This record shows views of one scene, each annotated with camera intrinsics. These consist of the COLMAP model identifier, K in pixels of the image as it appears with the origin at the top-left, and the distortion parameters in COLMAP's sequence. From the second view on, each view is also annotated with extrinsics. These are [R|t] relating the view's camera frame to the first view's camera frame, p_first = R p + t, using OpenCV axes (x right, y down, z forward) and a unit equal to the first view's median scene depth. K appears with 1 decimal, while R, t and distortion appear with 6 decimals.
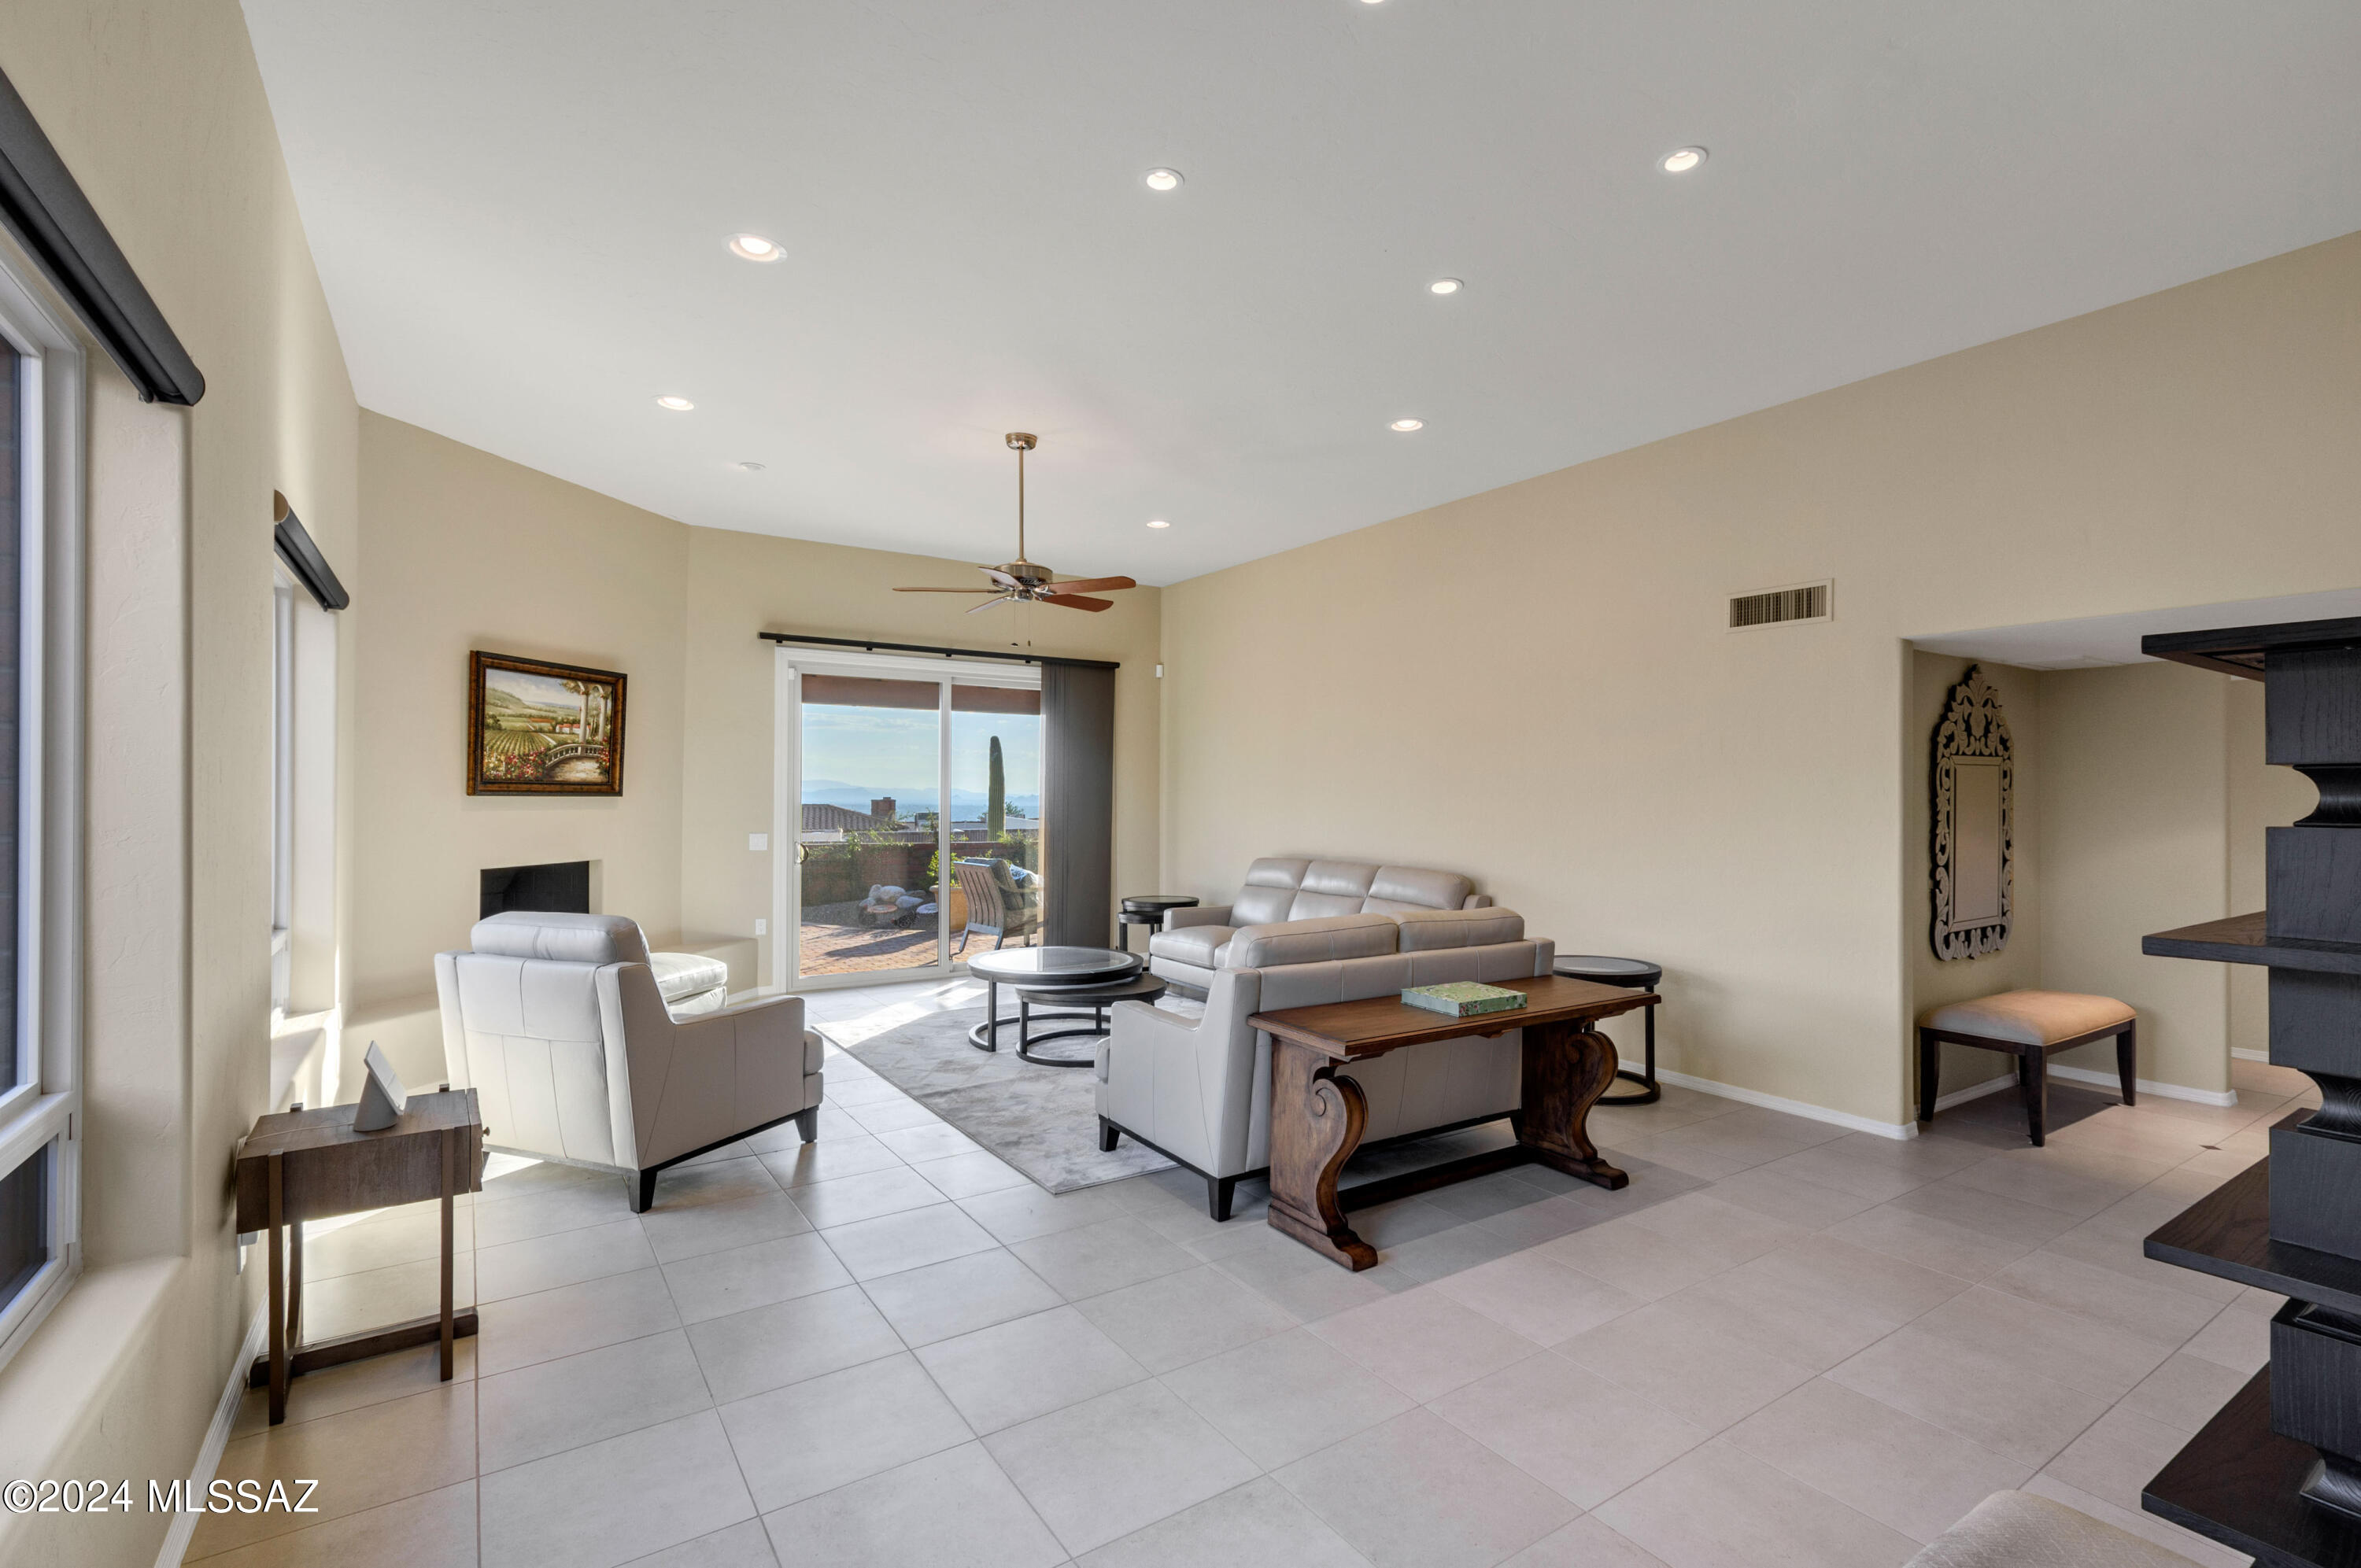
lens RADIAL K [[1018.0, 0, 1180.5], [0, 1018.0, 784.0], [0, 0, 1]] dist [0.002041, -0.000103]
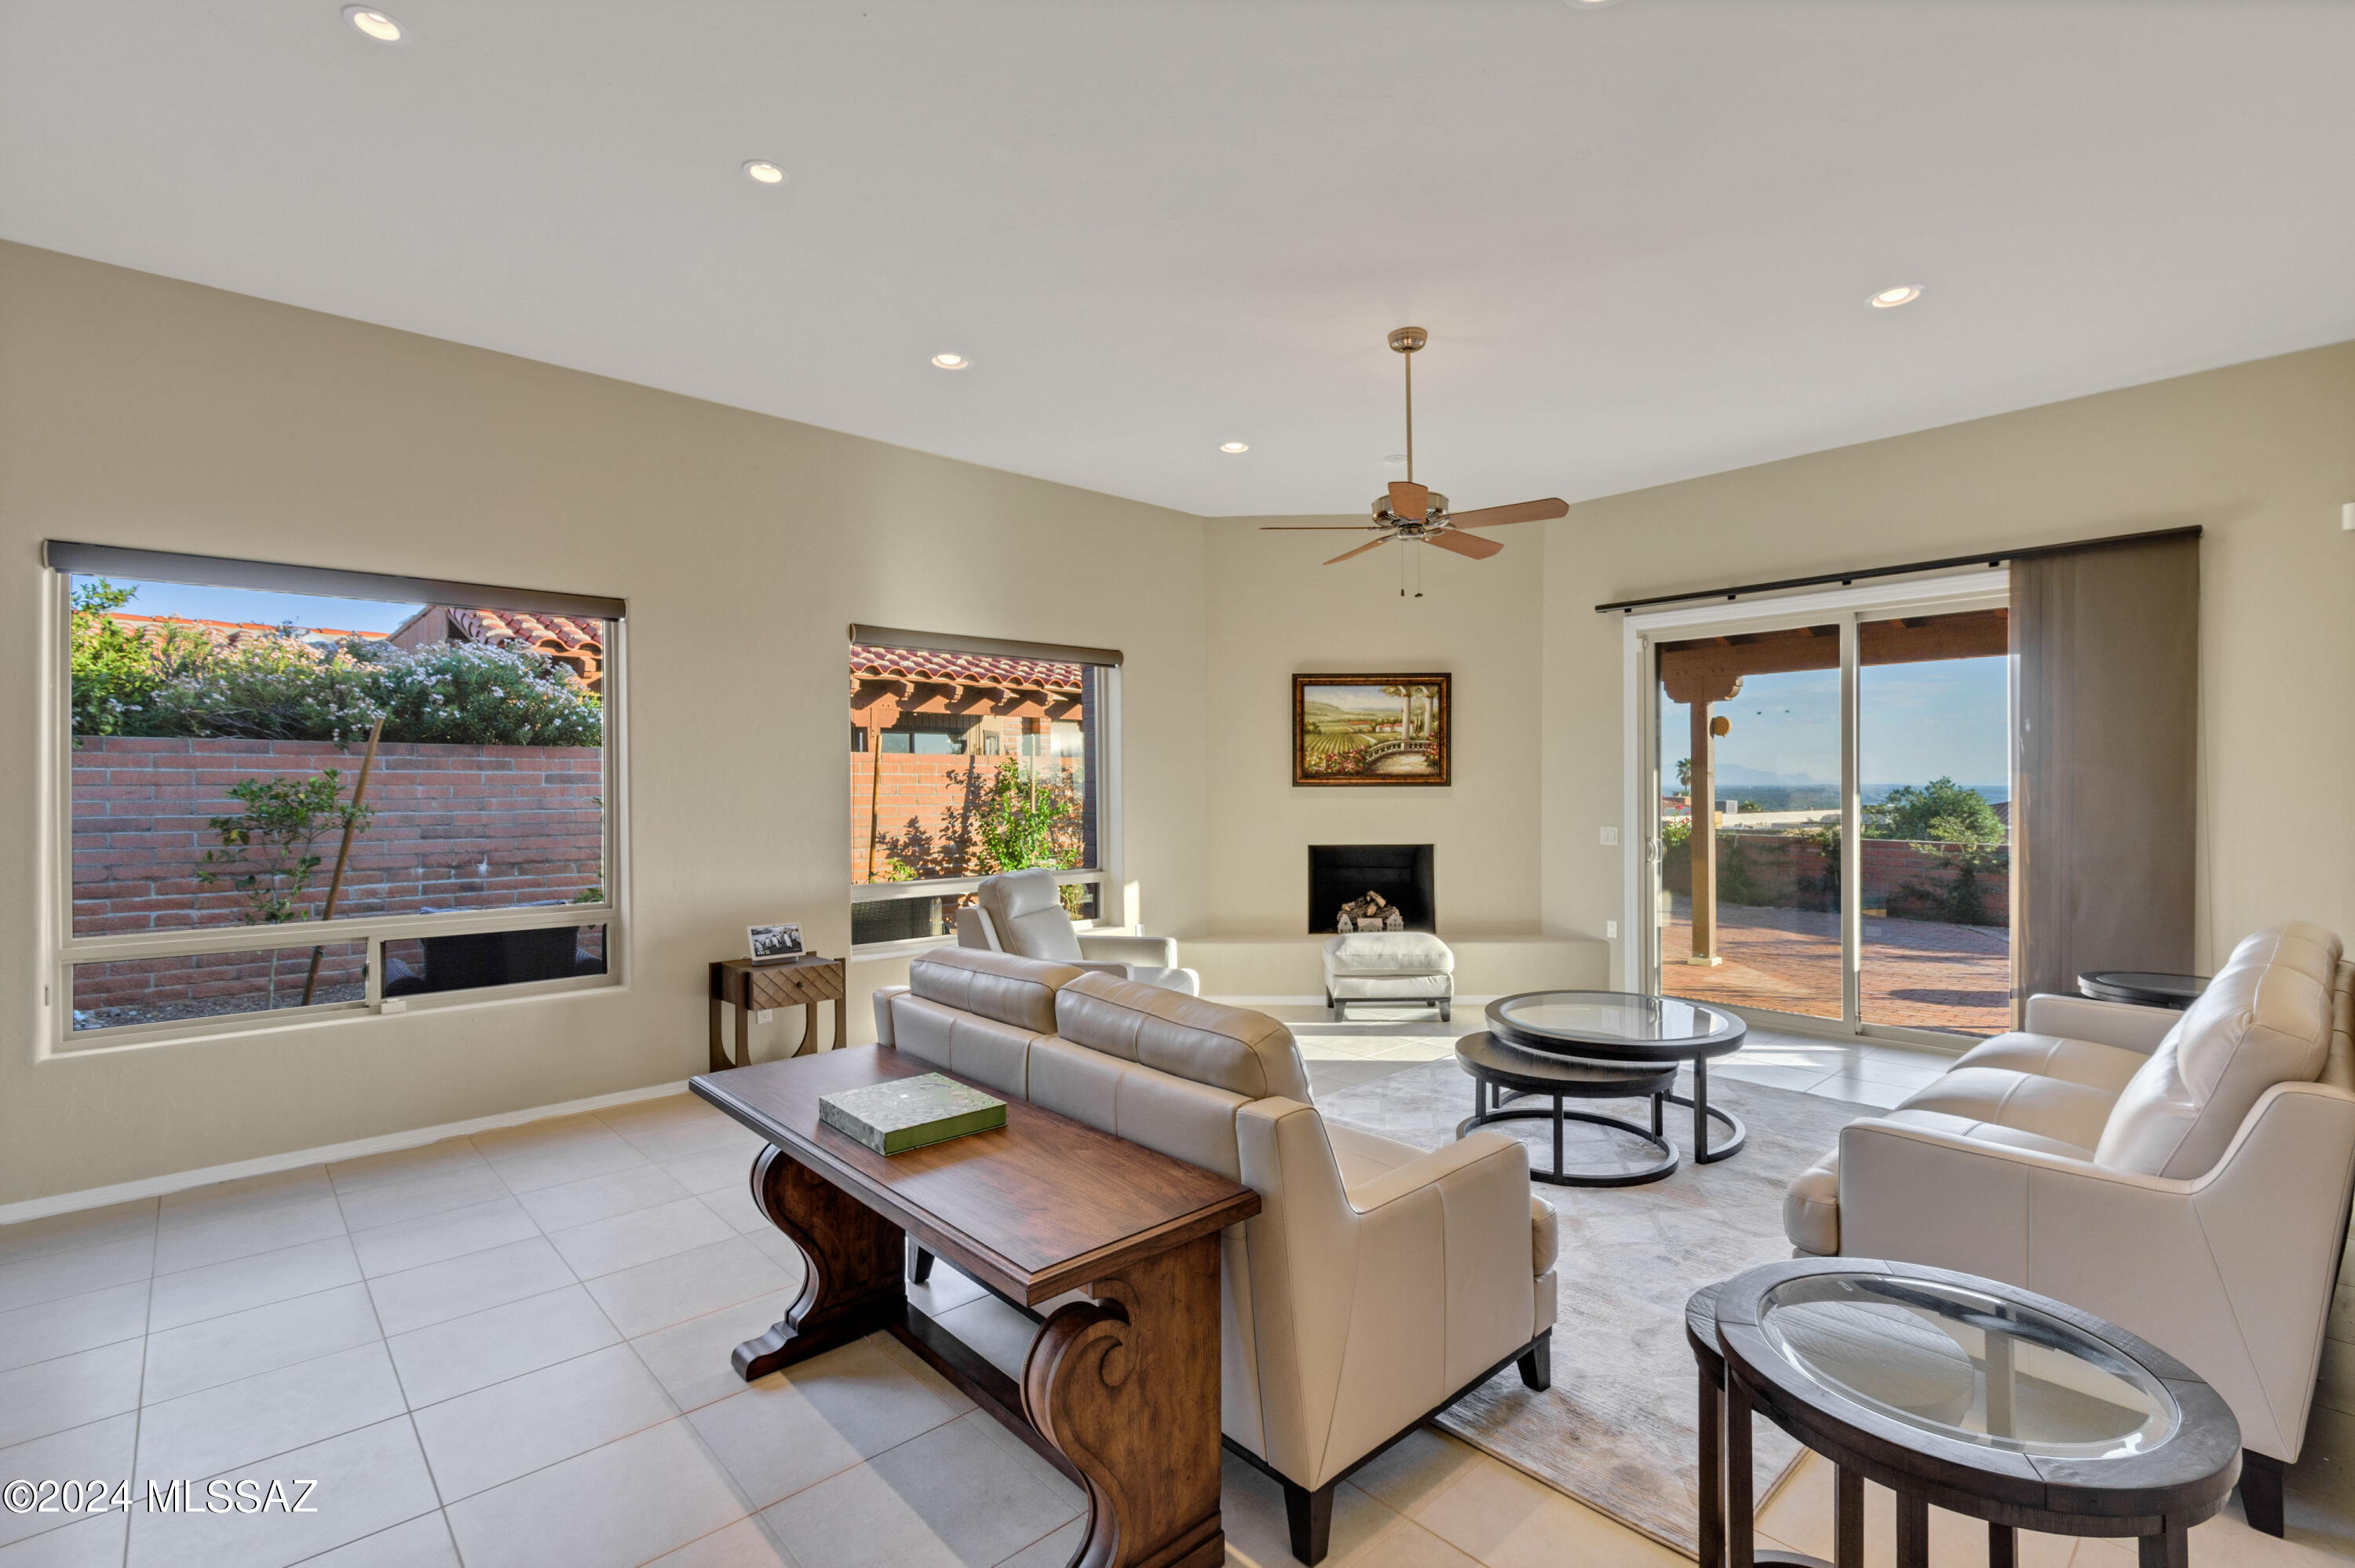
lens RADIAL K [[1015.5, 0, 1177.5], [0, 1015.5, 784.0], [0, 0, 1]] dist [0.002041, -0.000103]
pose [[0.199758, -0.006210, -0.979826, 0.472250], [0.017196, 0.999848, -0.002831, 0.008131], [0.979694, -0.016284, 0.199834, 0.526172]]
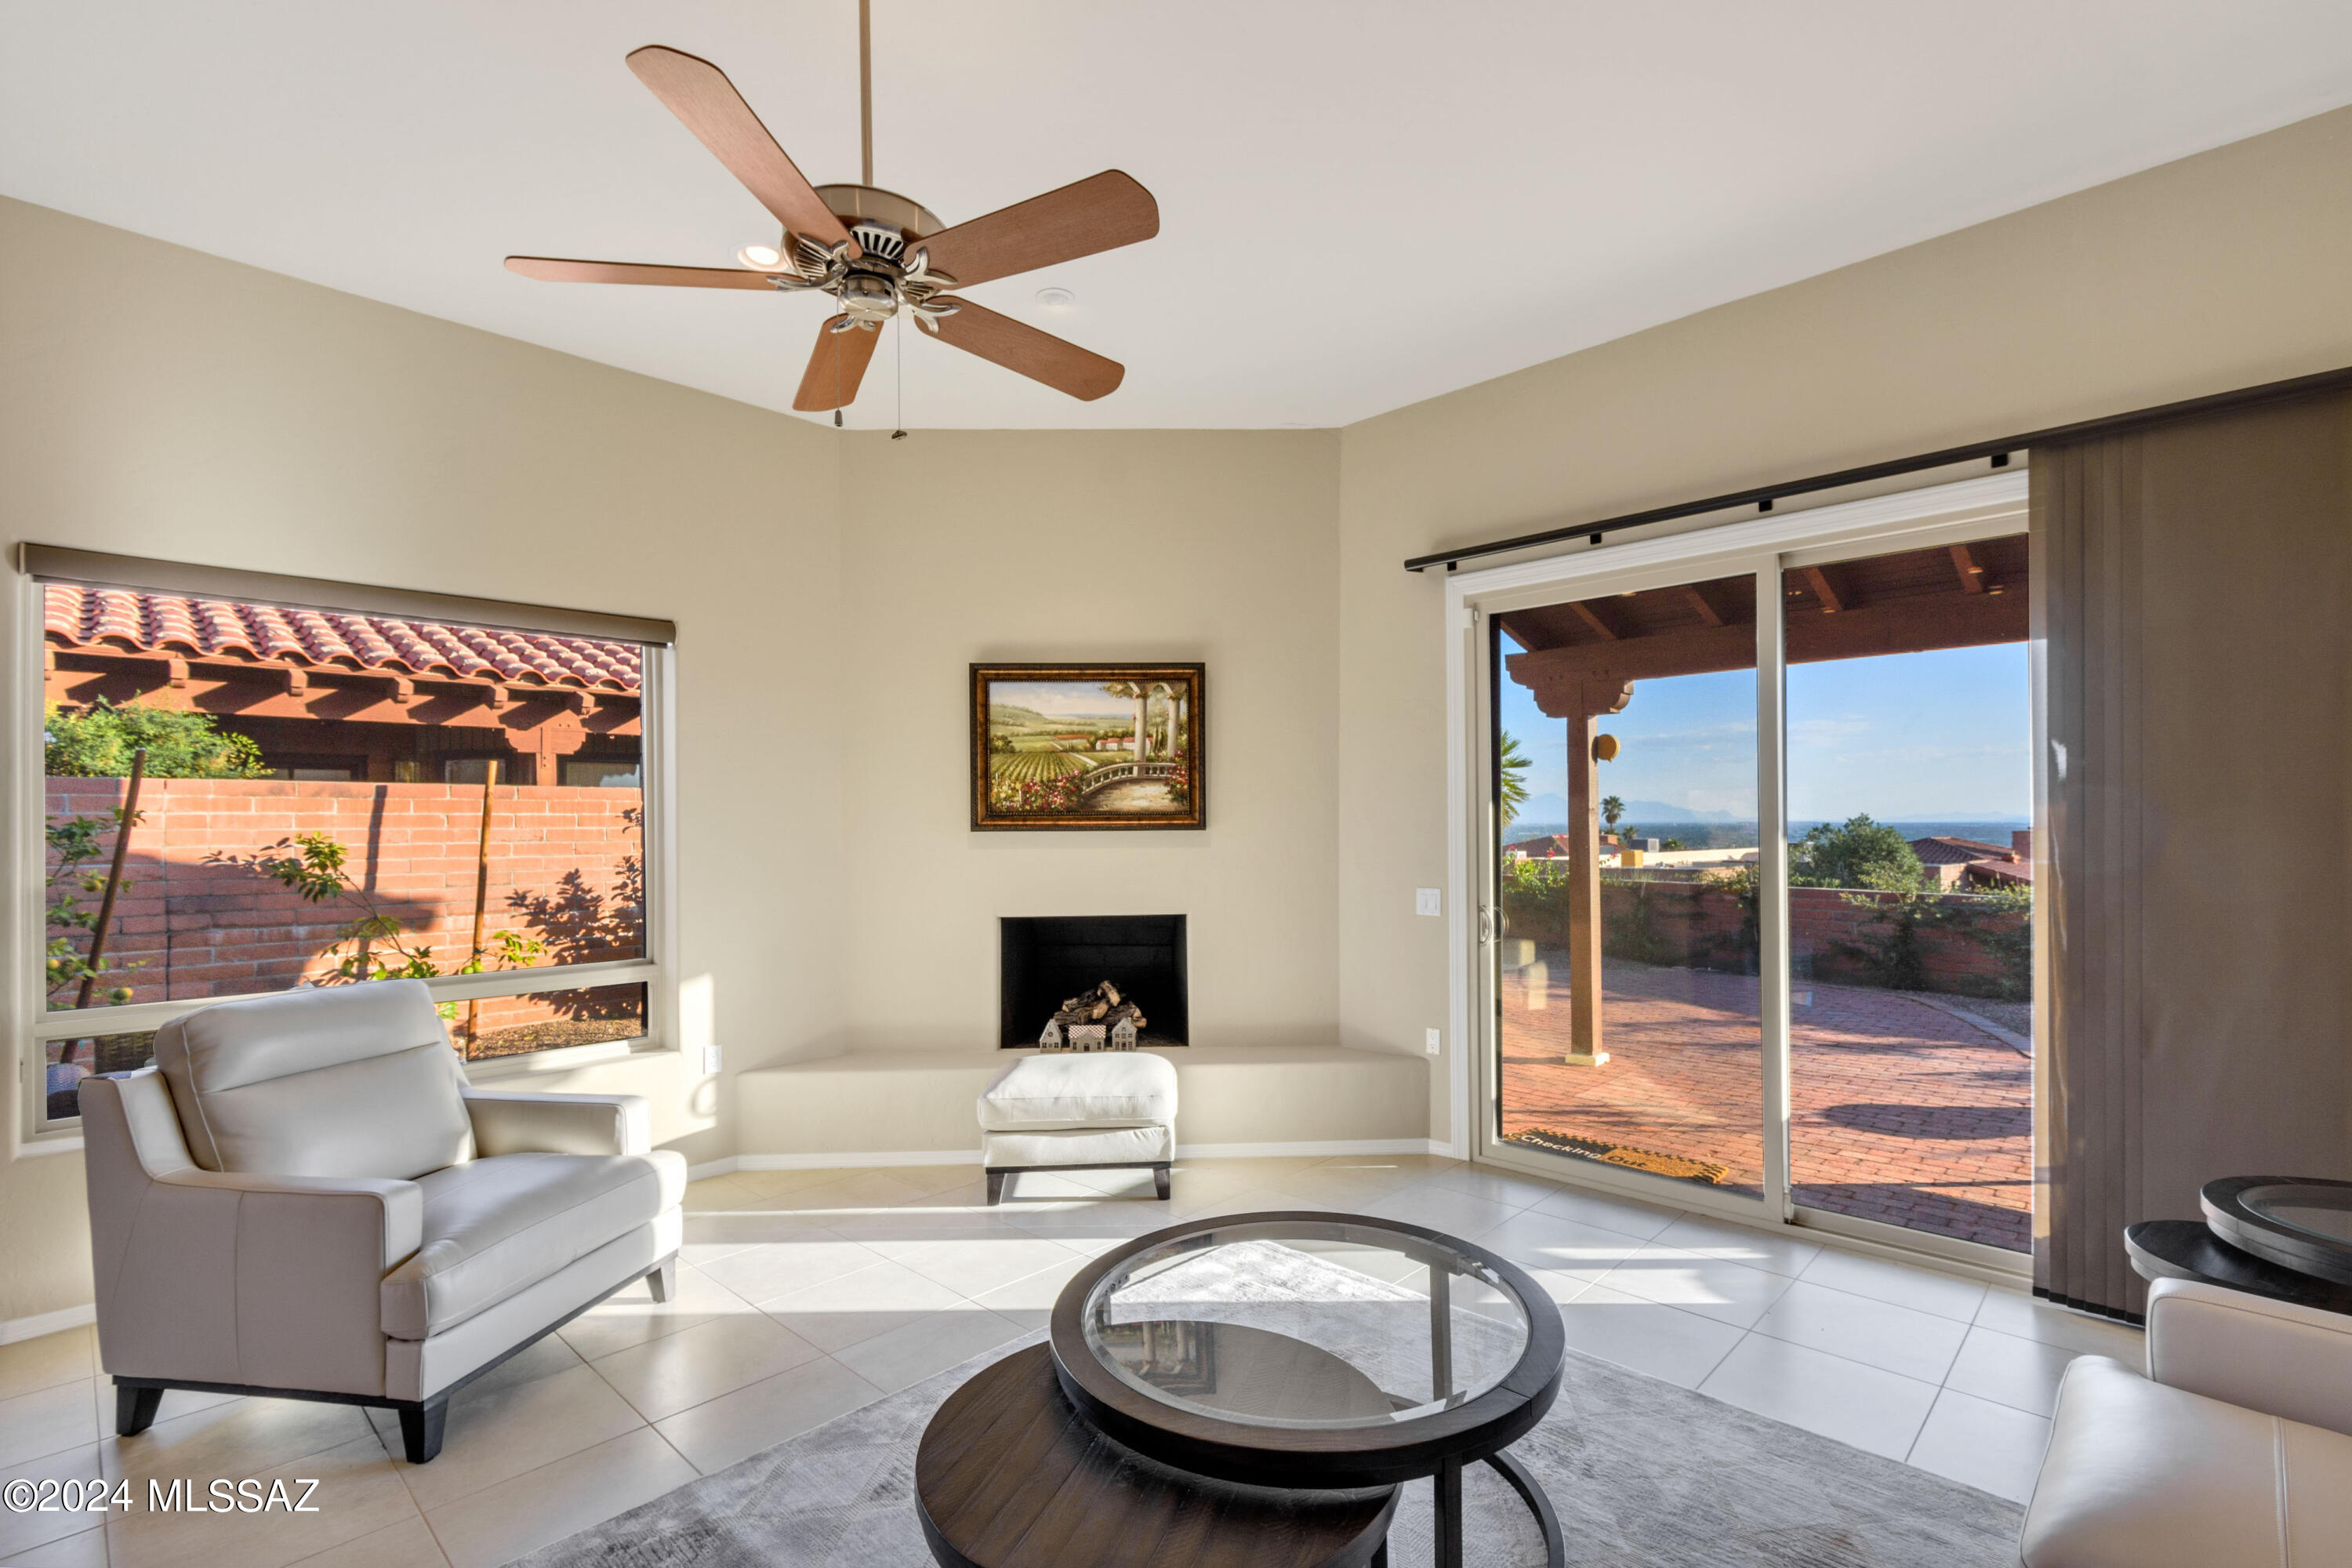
lens RADIAL K [[1071.0, 0, 1143.2], [0, 1071.0, 818.1], [0, 0, 1]] dist [0.001050, -0.001007]
pose [[0.253687, -0.011657, -0.967216, 0.197518], [0.020427, 0.999769, -0.006692, 0.008296], [0.967071, -0.018059, 0.253866, 0.798973]]
